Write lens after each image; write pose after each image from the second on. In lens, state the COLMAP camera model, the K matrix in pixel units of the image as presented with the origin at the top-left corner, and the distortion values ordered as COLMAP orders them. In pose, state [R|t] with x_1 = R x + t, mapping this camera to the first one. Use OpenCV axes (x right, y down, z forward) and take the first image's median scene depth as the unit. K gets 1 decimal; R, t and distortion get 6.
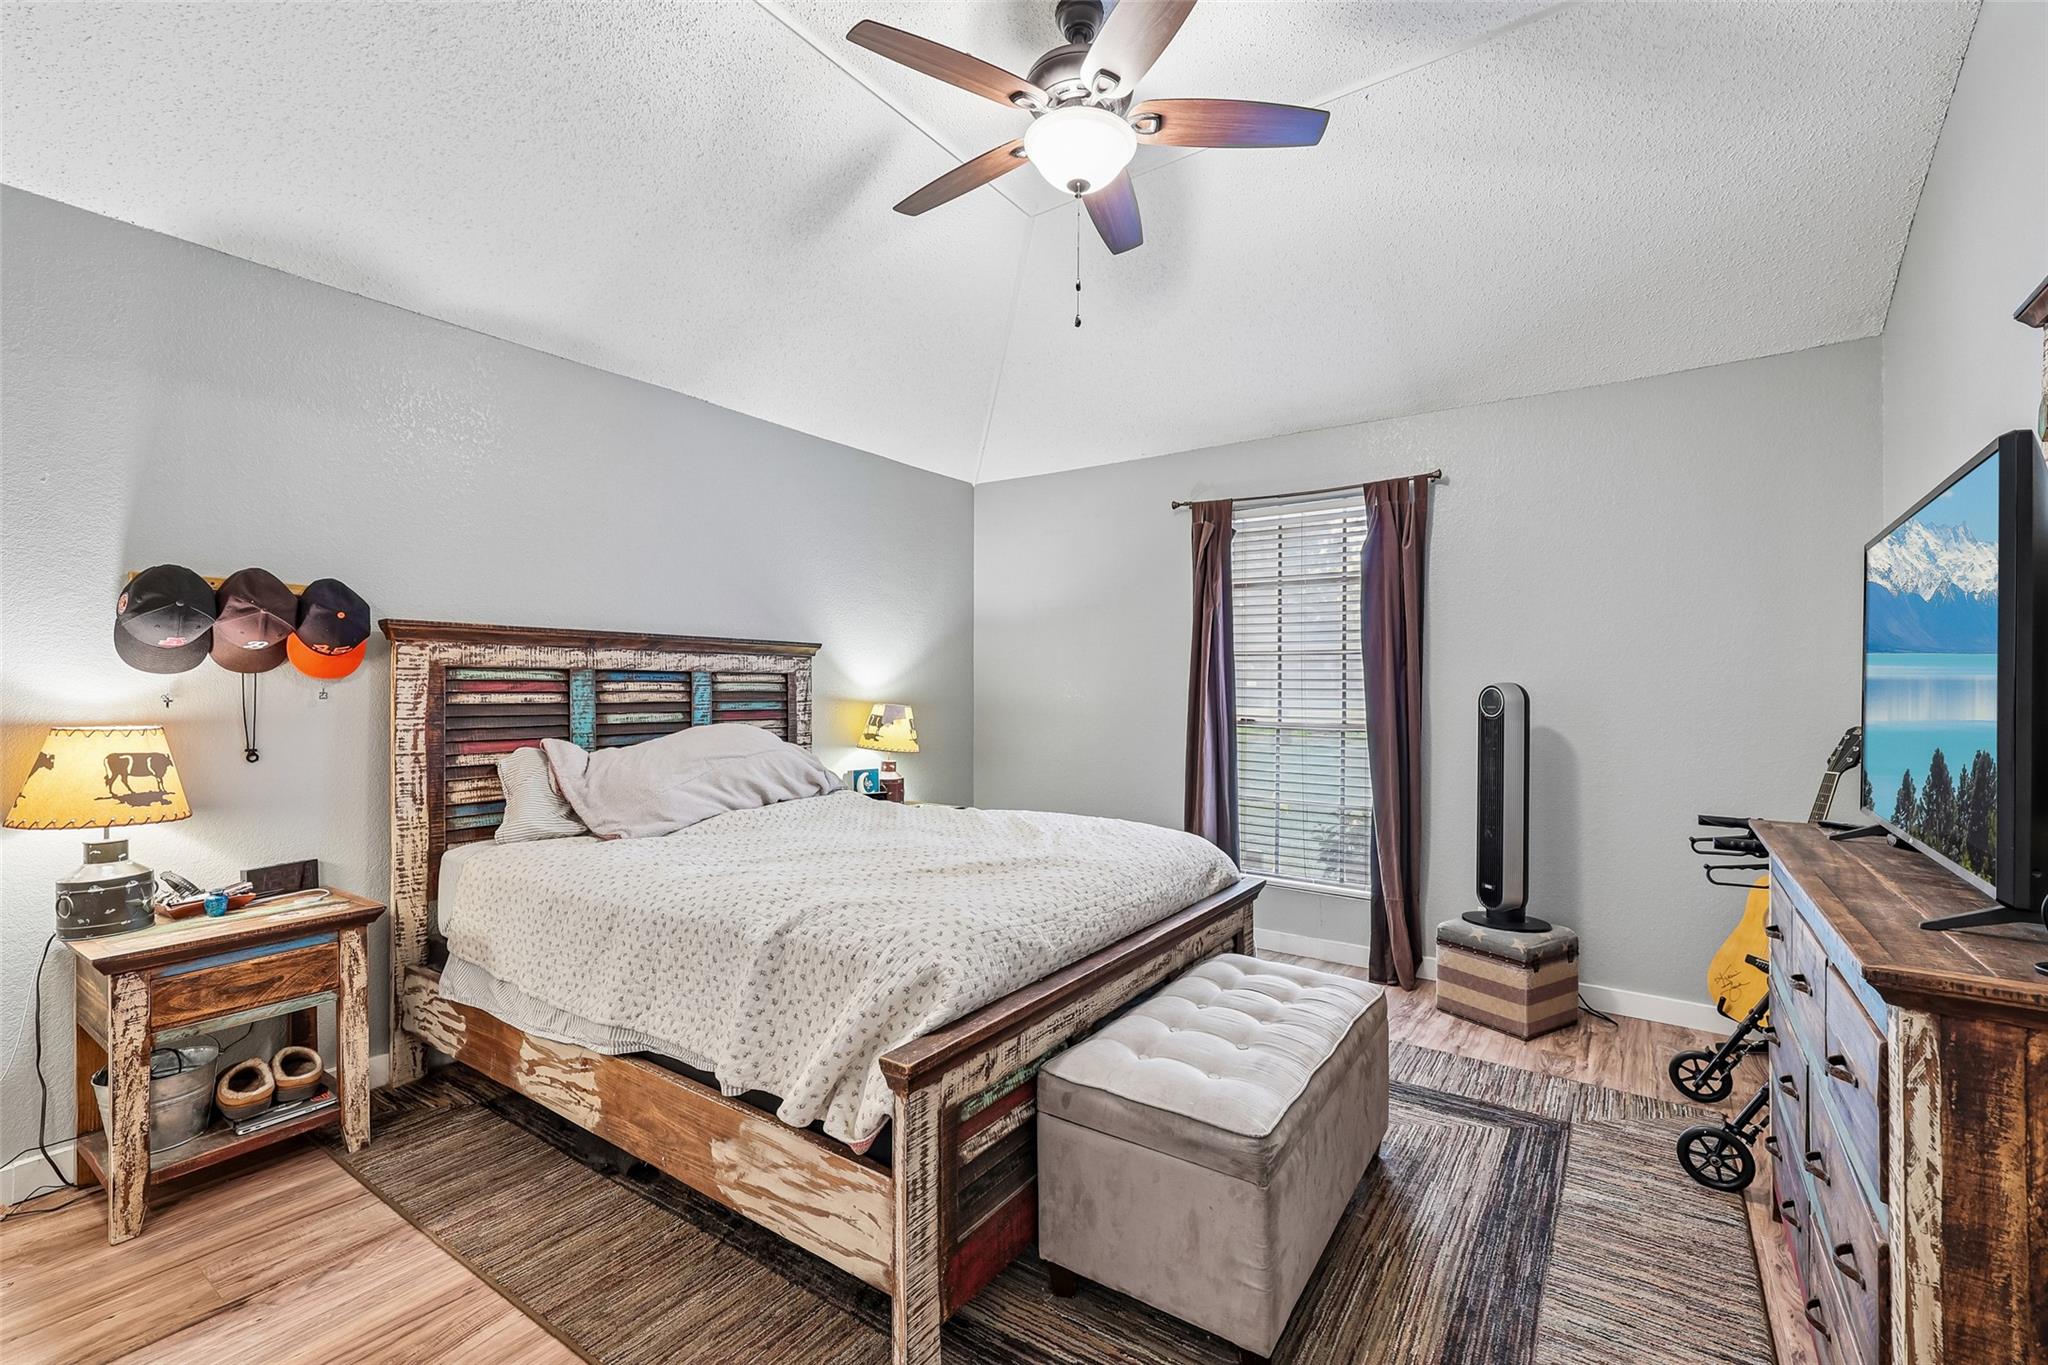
lens RADIAL K [[867.0, 0, 1024.0], [0, 867.0, 682.5], [0, 0, 1]] dist [0.008447, -0.000141]
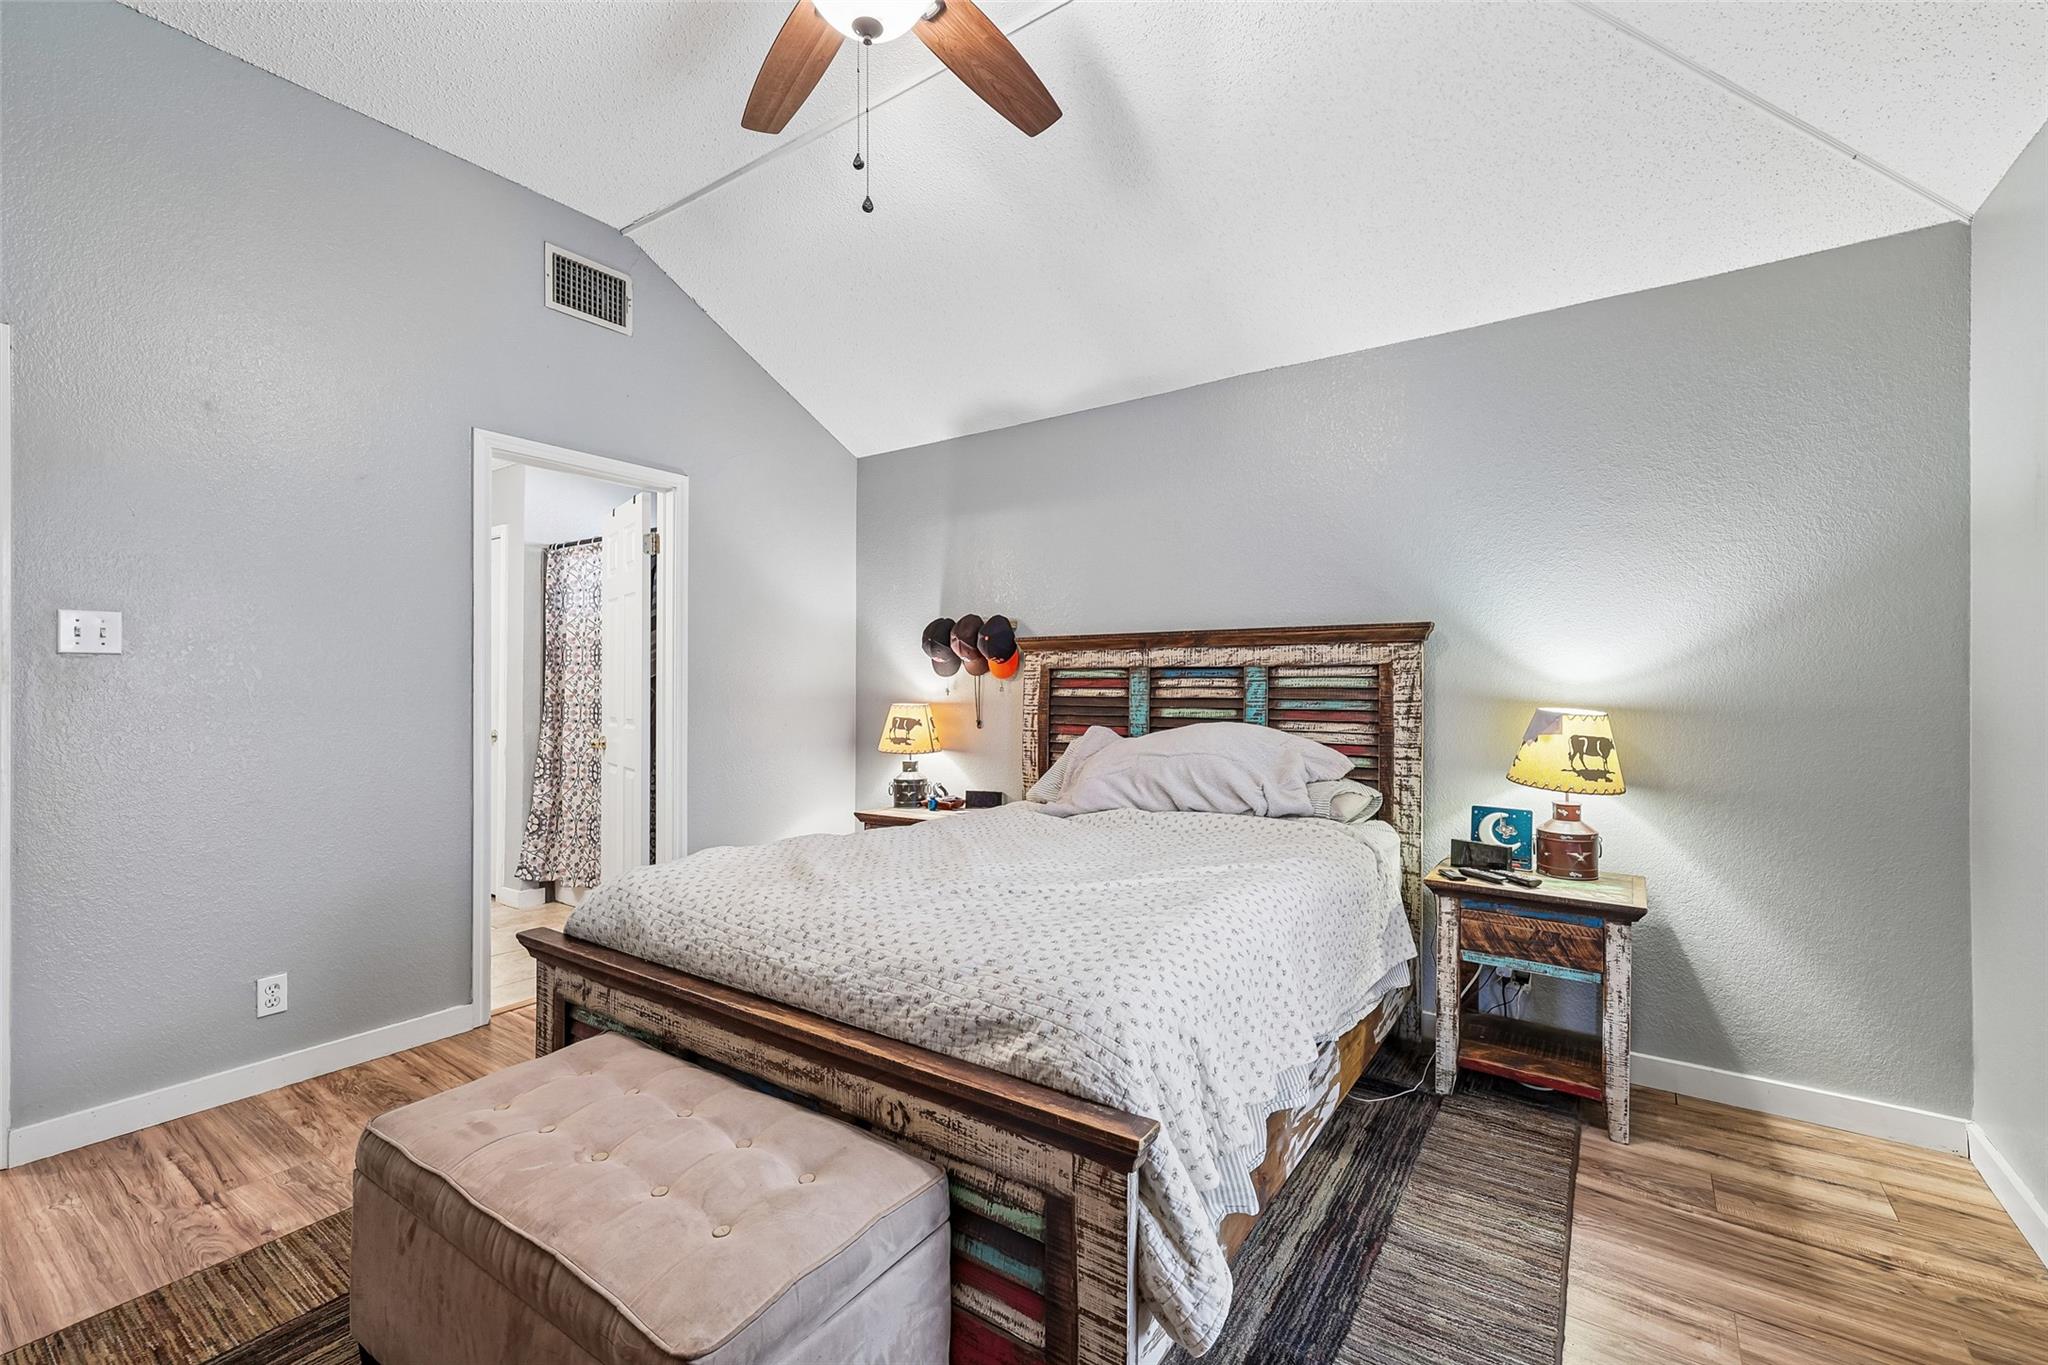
lens RADIAL K [[867.0, 0, 1024.0], [0, 867.0, 682.5], [0, 0, 1]] dist [0.008447, -0.000141]
pose [[-0.000186, -0.000686, -1.000000, 0.621681], [0.009998, 0.999950, -0.000688, 0.003523], [0.999950, -0.009998, -0.000180, 0.841371]]
